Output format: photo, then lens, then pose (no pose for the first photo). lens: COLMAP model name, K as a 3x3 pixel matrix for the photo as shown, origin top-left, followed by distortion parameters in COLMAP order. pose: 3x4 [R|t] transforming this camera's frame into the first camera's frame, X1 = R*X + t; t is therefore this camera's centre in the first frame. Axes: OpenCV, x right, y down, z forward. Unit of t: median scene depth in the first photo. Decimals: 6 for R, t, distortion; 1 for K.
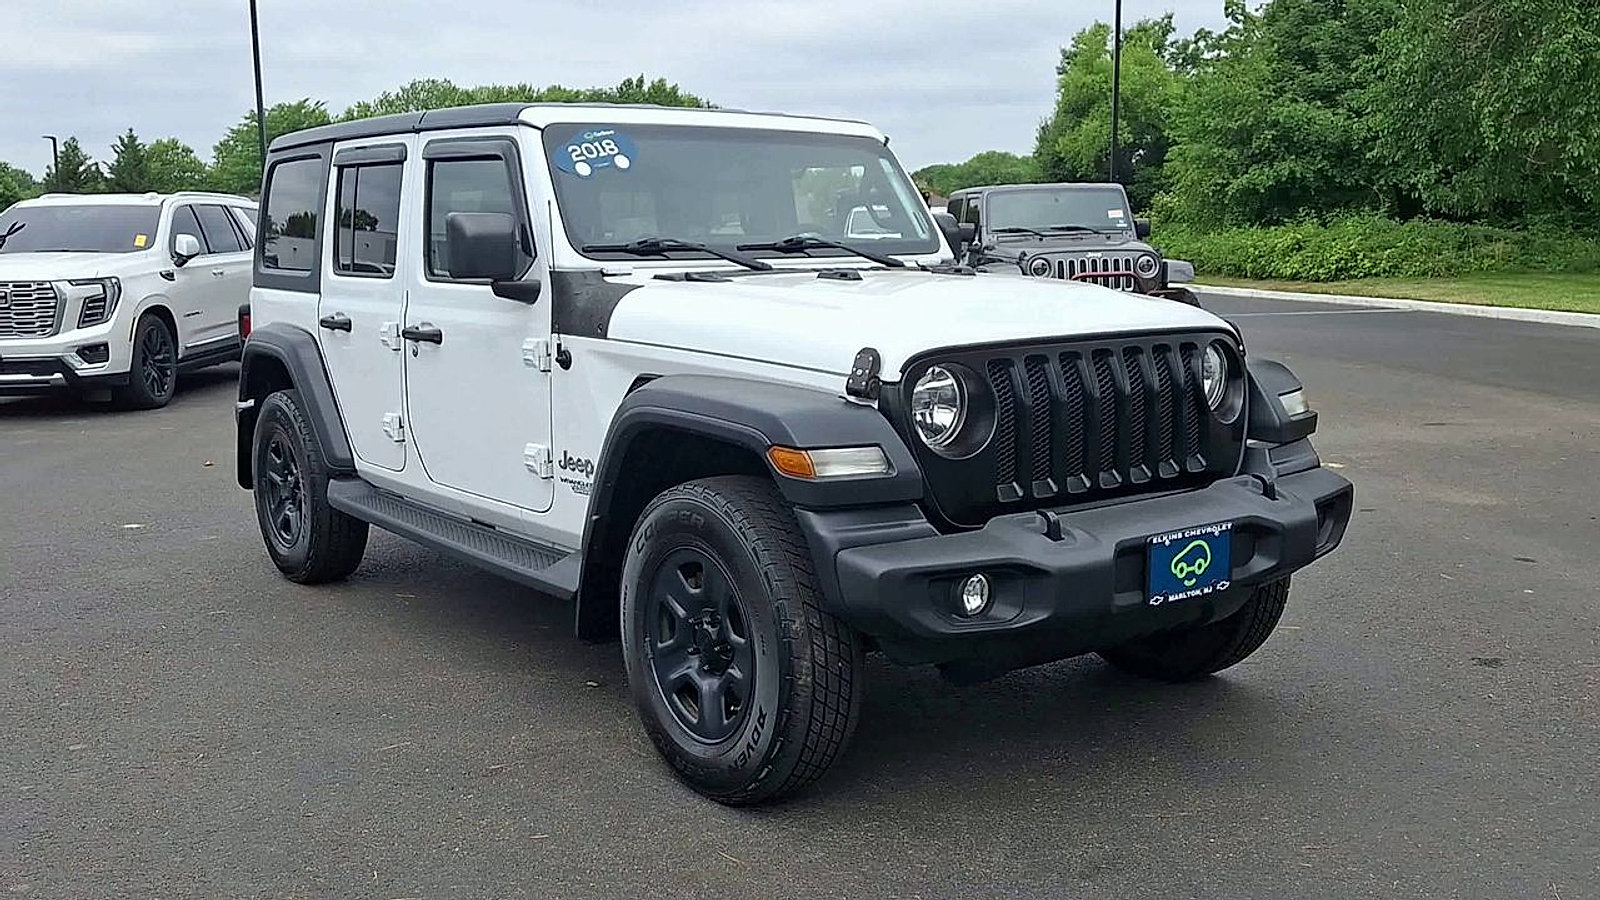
lens RADIAL K [[1499.4, 0, 836.7], [0, 1499.4, 468.8], [0, 0, 1]] dist [0.158962, -0.328379]
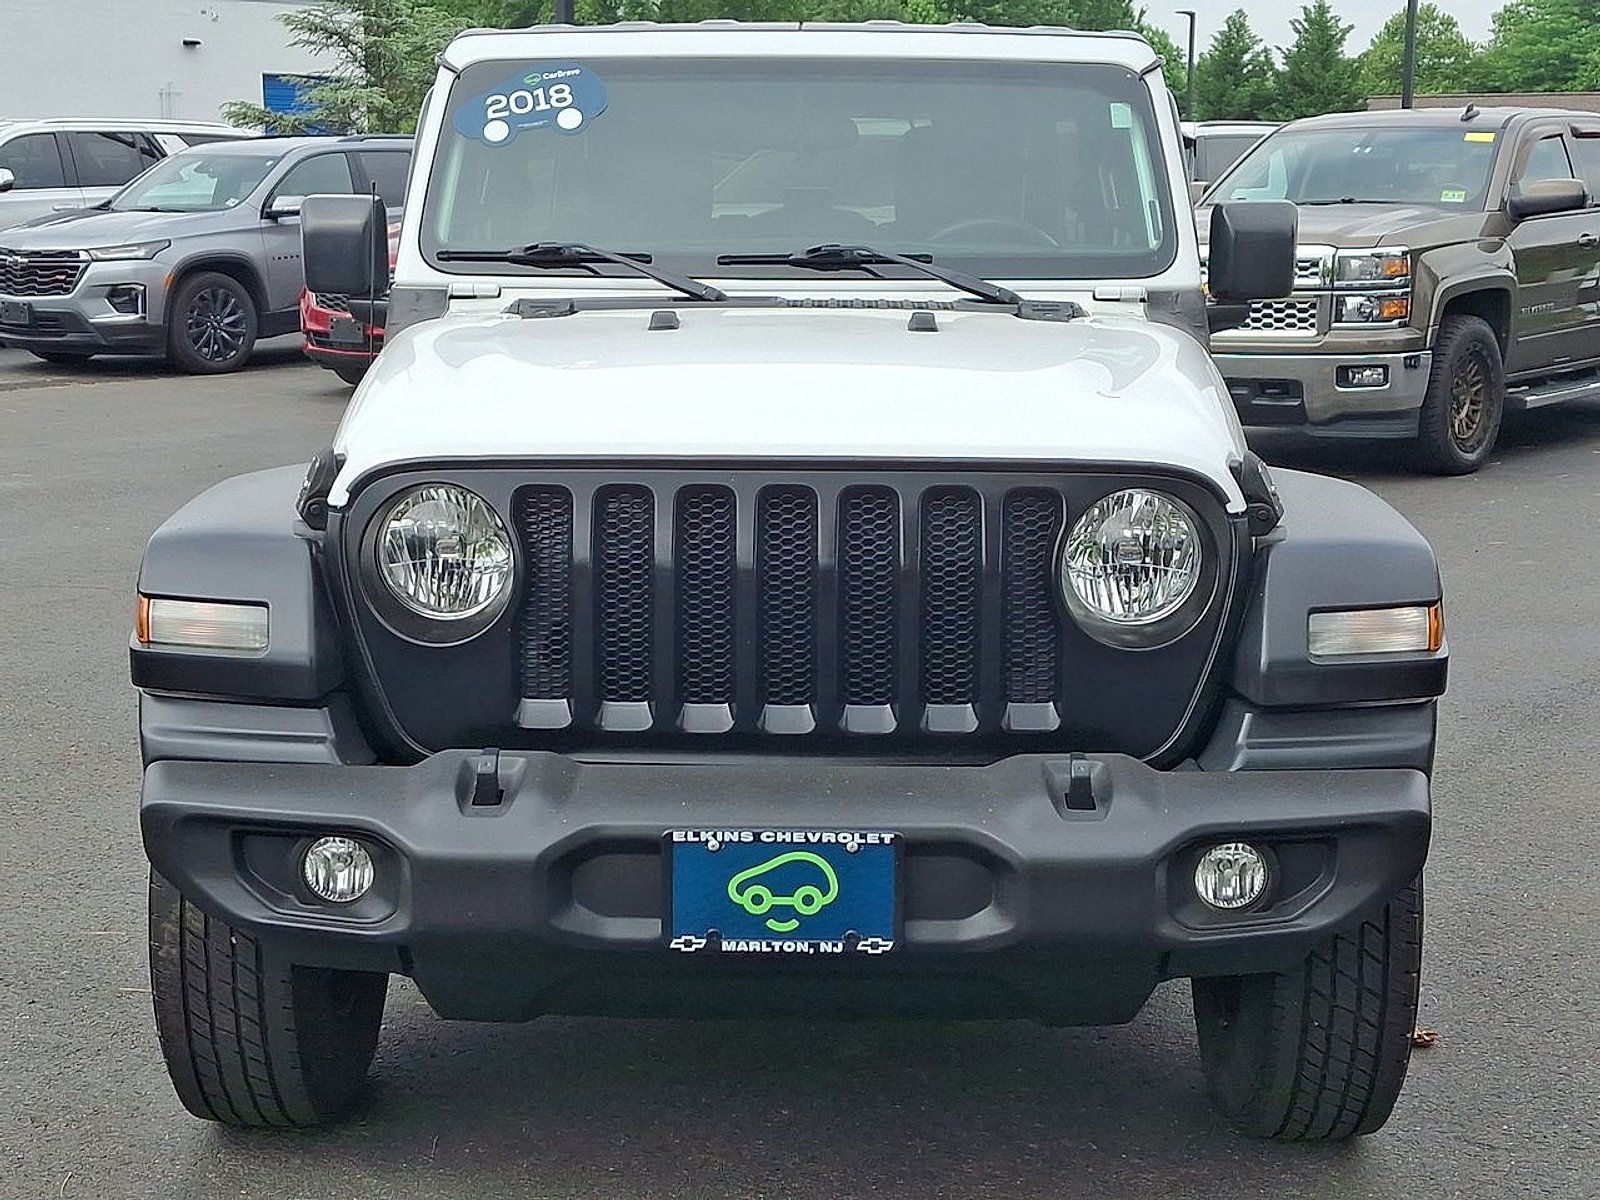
lens RADIAL K [[2500.6, 0, 800.0], [0, 2500.6, 600.0], [0, 0, 1]] dist [0.134680, -0.080630]
pose [[0.782810, 0.122982, -0.609986, 0.597557], [-0.109843, 0.992192, 0.059077, -0.073657], [0.612489, 0.020757, 0.790207, 0.220228]]
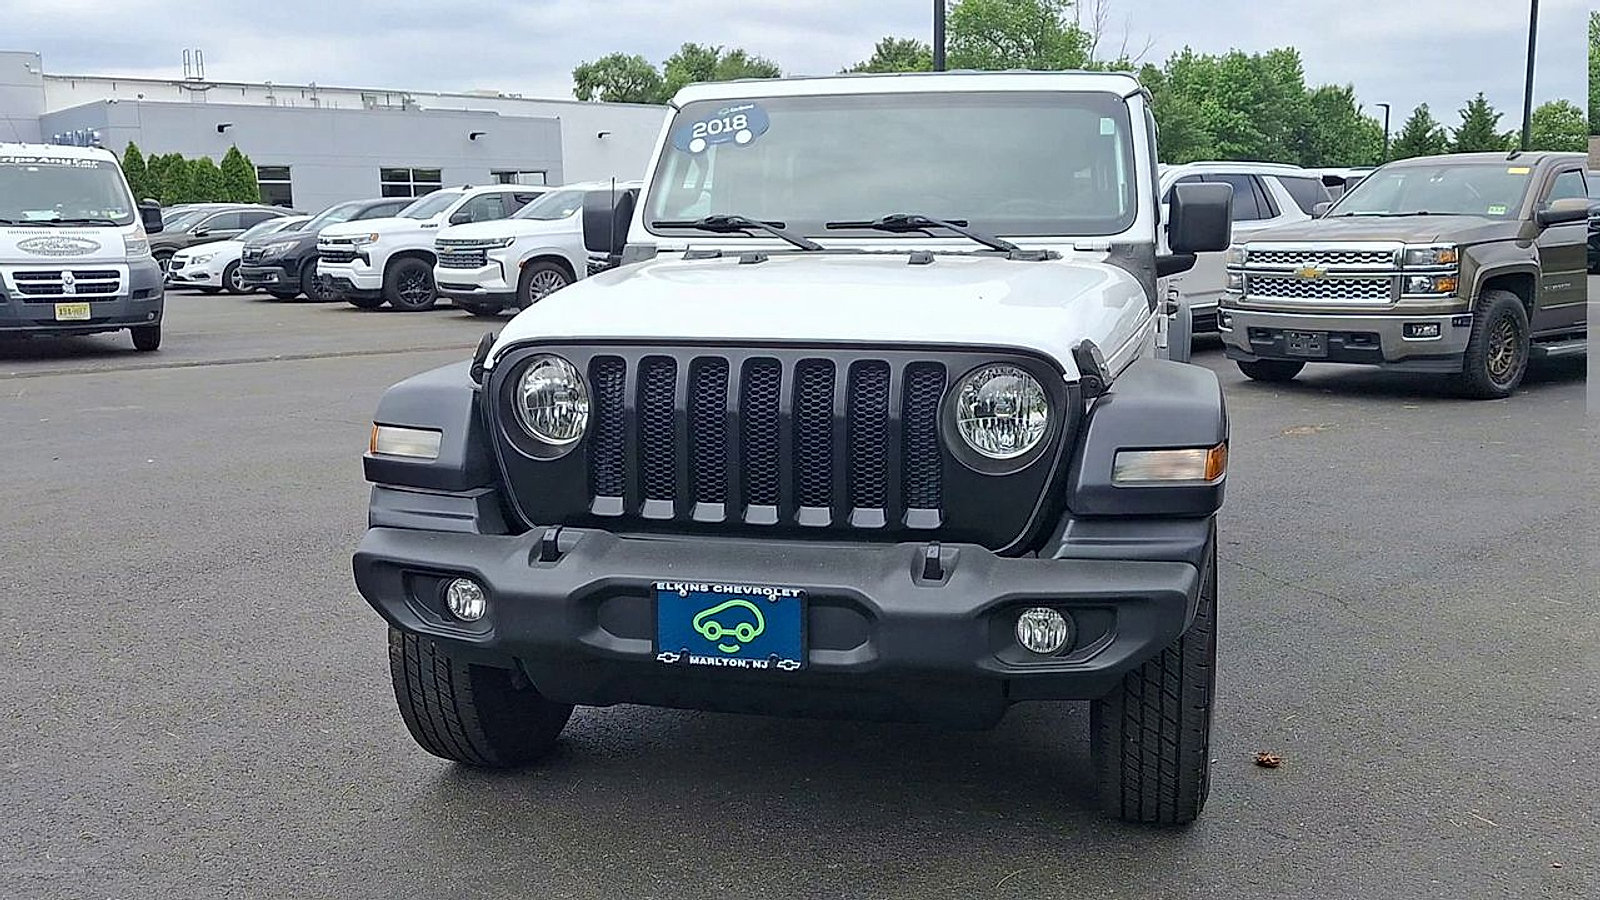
lens RADIAL K [[1526.7, 0, 806.0], [0, 1526.7, 507.6], [0, 0, 1]] dist [0.155604, -0.378286]
pose [[0.634349, 0.155010, -0.757346, 0.673842], [-0.121882, 0.987491, 0.100028, -0.067841], [0.763378, 0.028854, 0.645307, 0.381269]]
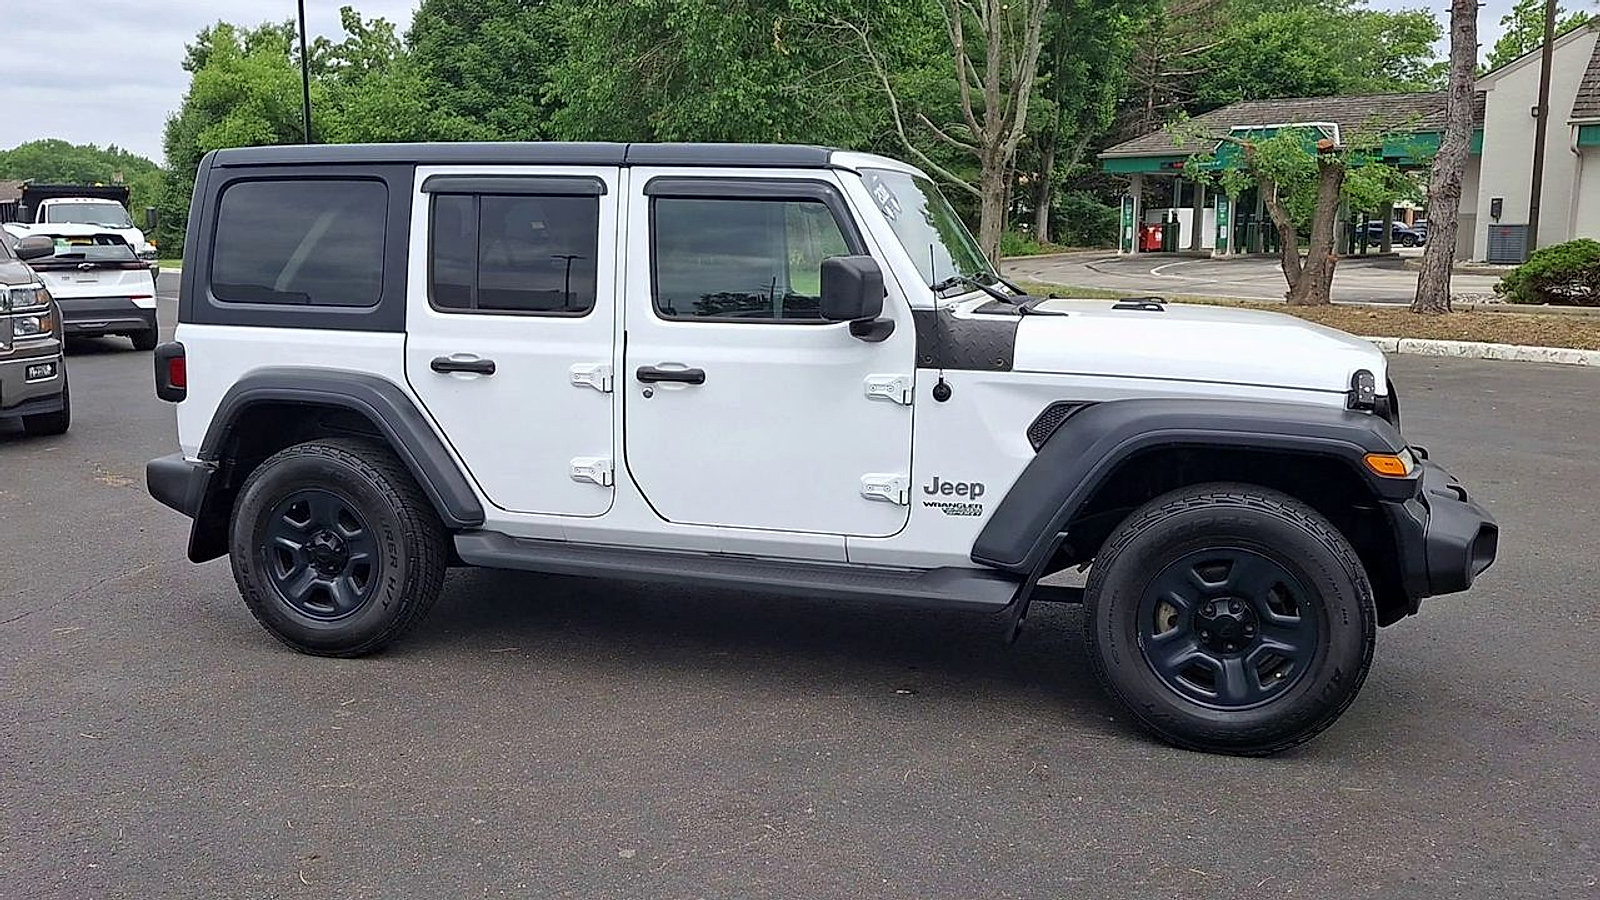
lens RADIAL K [[1380.5, 0, 739.6], [0, 1380.5, 493.9], [0, 0, 1]] dist [0.125250, -0.260556]
pose [[0.831584, -0.096025, 0.547036, -0.831089], [0.076957, 0.995361, 0.057735, -0.067289], [-0.550042, -0.005913, 0.835116, 0.247953]]
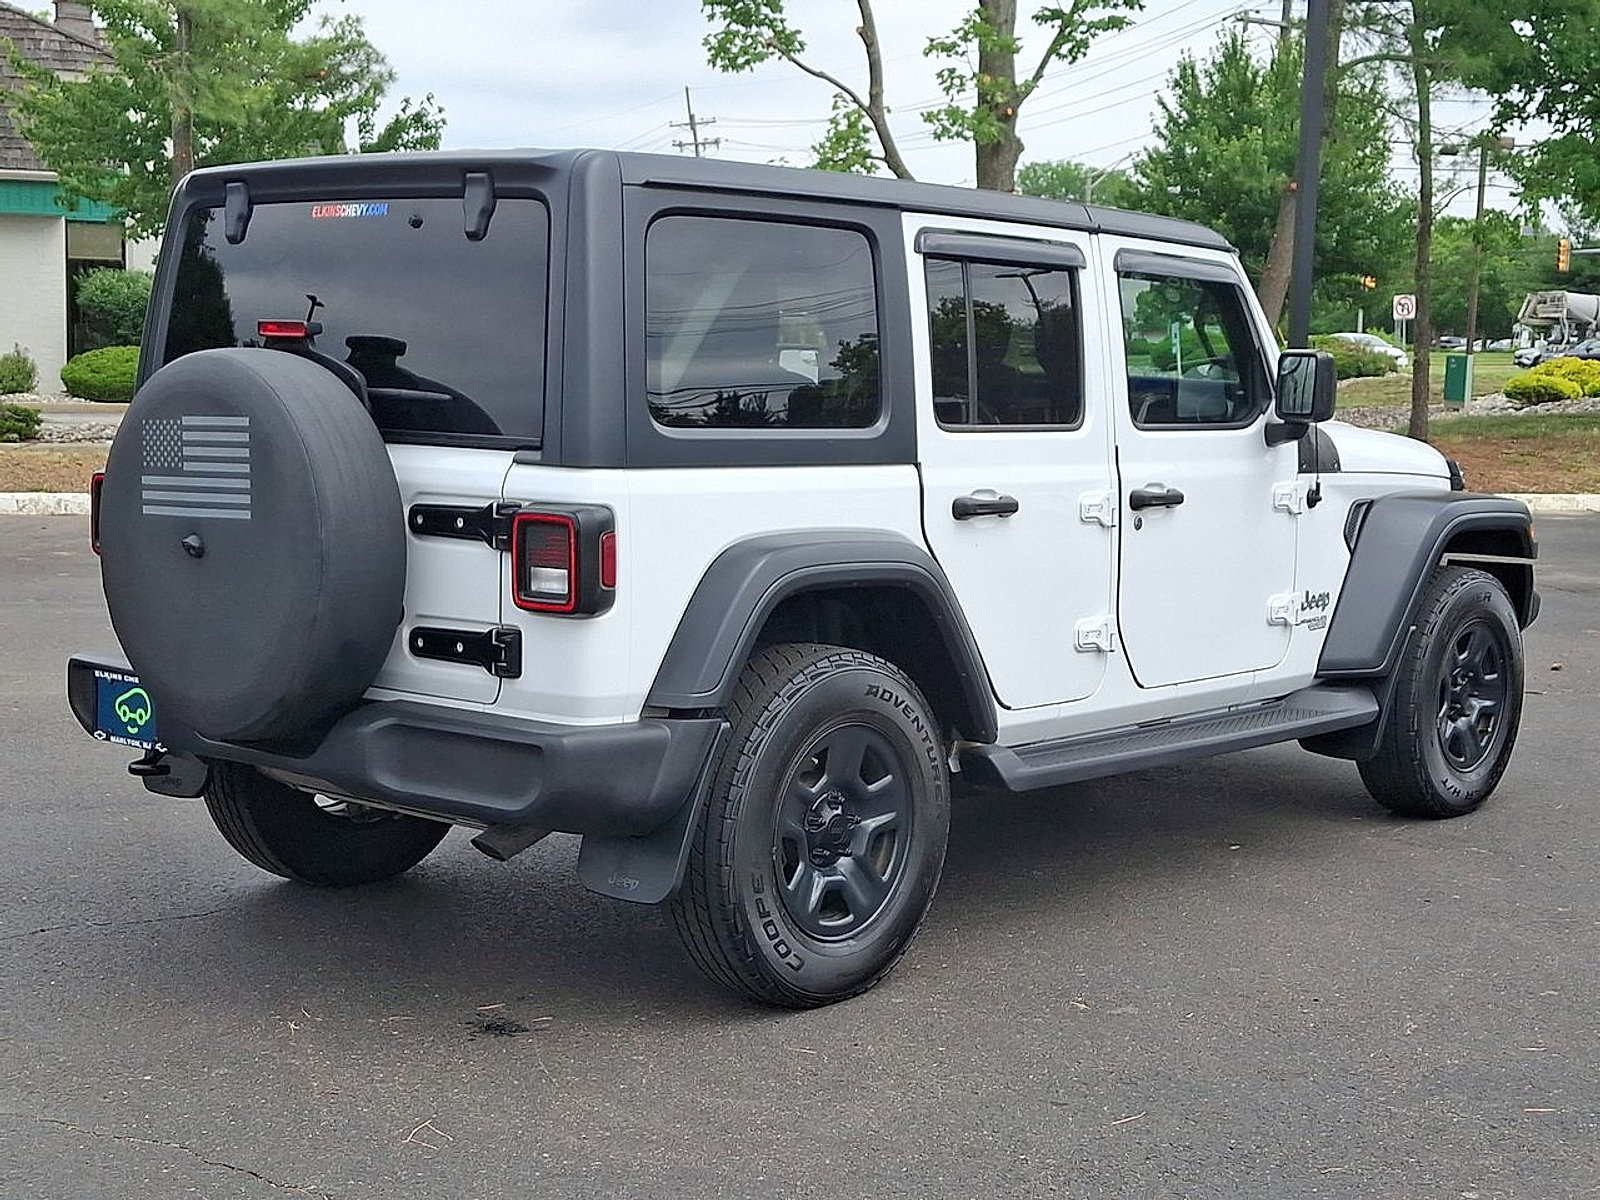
lens RADIAL K [[2405.3, 0, 794.9], [0, 2405.3, 663.8], [0, 0, 1]] dist [0.148893, -0.131292]
pose [[-0.198576, -0.116463, 0.973141, -1.647317], [0.132273, 0.980646, 0.144353, -0.236464], [-0.971119, 0.157386, -0.179328, 1.601952]]
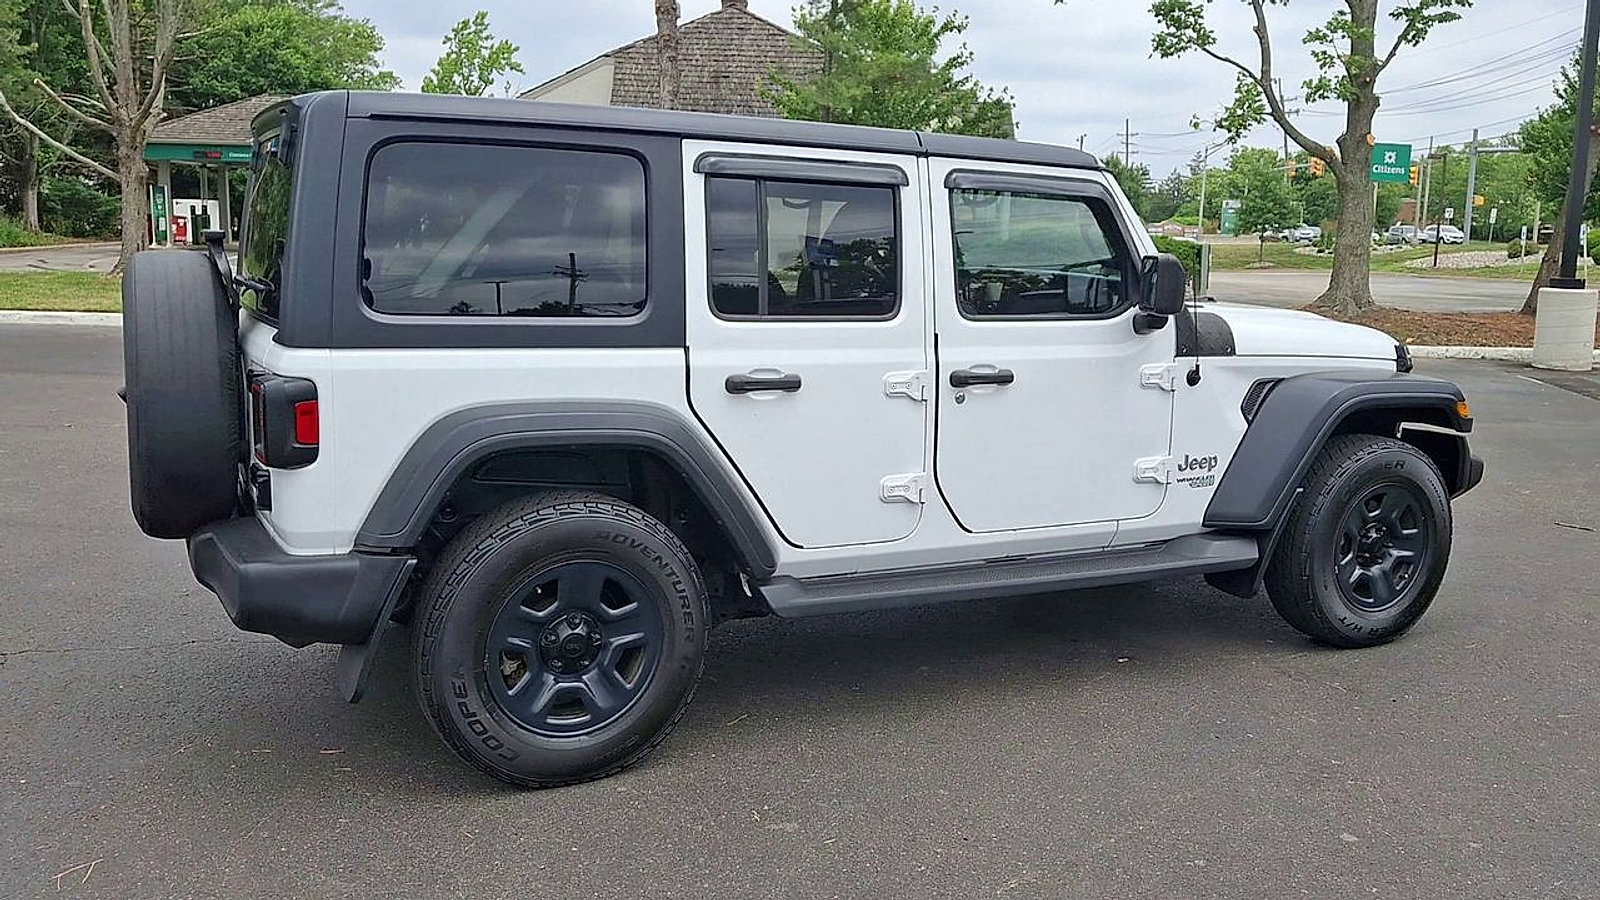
lens RADIAL K [[1369.9, 0, 833.6], [0, 1369.9, 451.2], [0, 0, 1]] dist [0.113983, -0.243621]
pose [[0.172801, -0.139531, 0.975023, -1.269930], [0.124831, 0.985035, 0.118841, -0.176353], [-0.977014, 0.101177, 0.187633, 1.056480]]
